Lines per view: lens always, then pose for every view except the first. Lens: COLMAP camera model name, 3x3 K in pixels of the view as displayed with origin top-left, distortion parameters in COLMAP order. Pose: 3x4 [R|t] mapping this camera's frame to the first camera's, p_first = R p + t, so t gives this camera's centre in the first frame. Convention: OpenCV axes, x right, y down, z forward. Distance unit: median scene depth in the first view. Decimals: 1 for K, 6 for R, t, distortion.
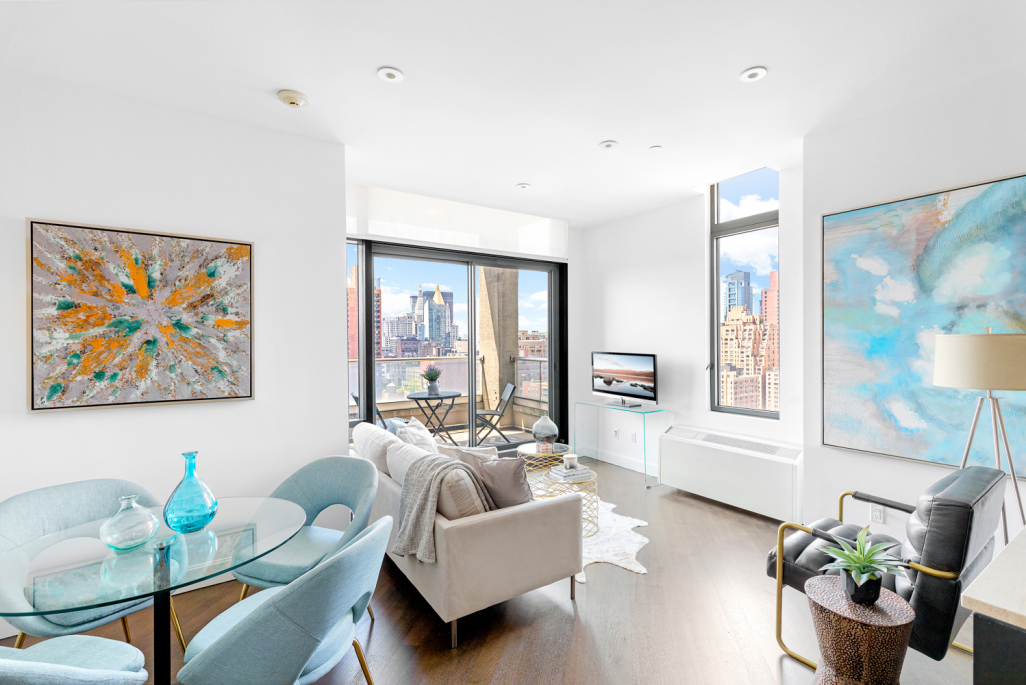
lens RADIAL K [[469.7, 0, 528.3], [0, 469.7, 345.0], [0, 0, 1]] dist [0.006546, -0.000779]
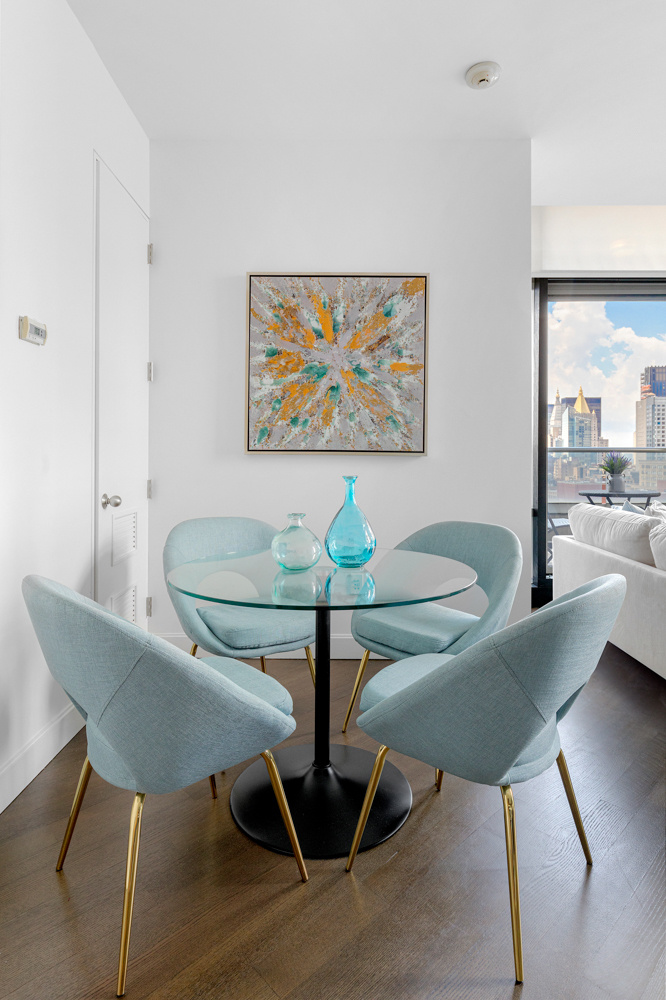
lens RADIAL K [[541.7, 0, 323.6], [0, 541.7, 463.3], [0, 0, 1]] dist [-0.016180, 0.000342]
pose [[0.805945, 0.014933, -0.591802, -0.156451], [-0.014444, 0.999880, 0.005559, 0.134367], [0.591814, 0.004068, 0.806064, 0.094271]]
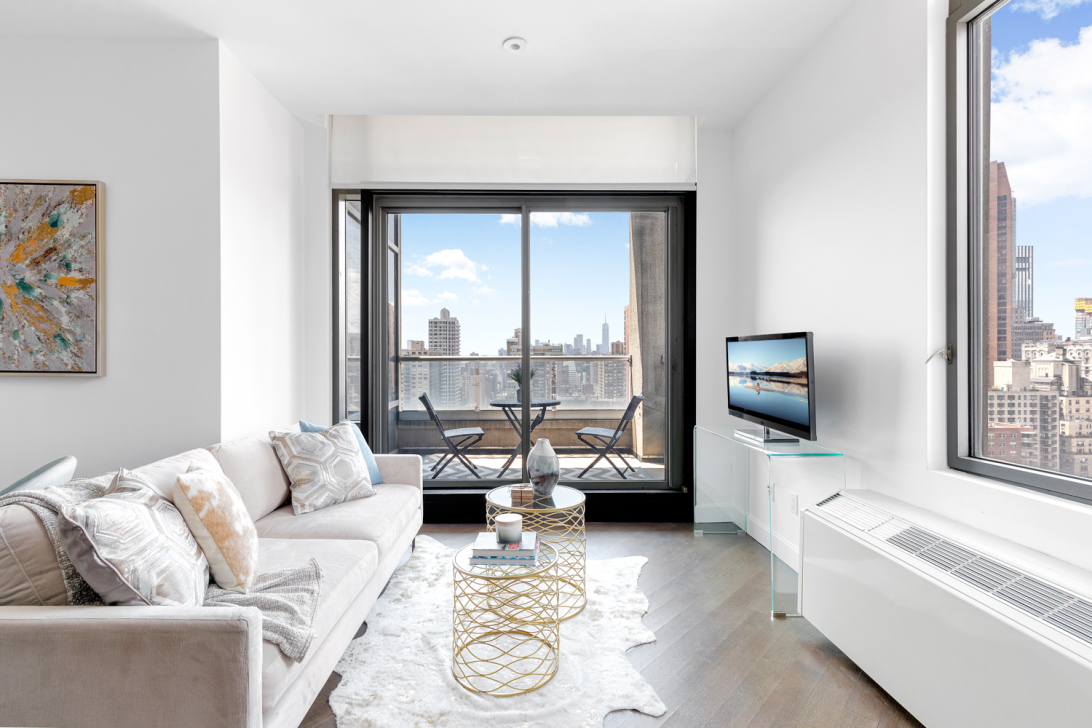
lens RADIAL K [[499.9, 0, 530.1], [0, 499.9, 358.3], [0, 0, 1]] dist [0.006546, -0.000779]
pose [[0.830814, 0.005522, -0.556523, 0.538068], [-0.009714, 0.999942, -0.004581, 0.086593], [0.556465, 0.009212, 0.830820, 0.738033]]
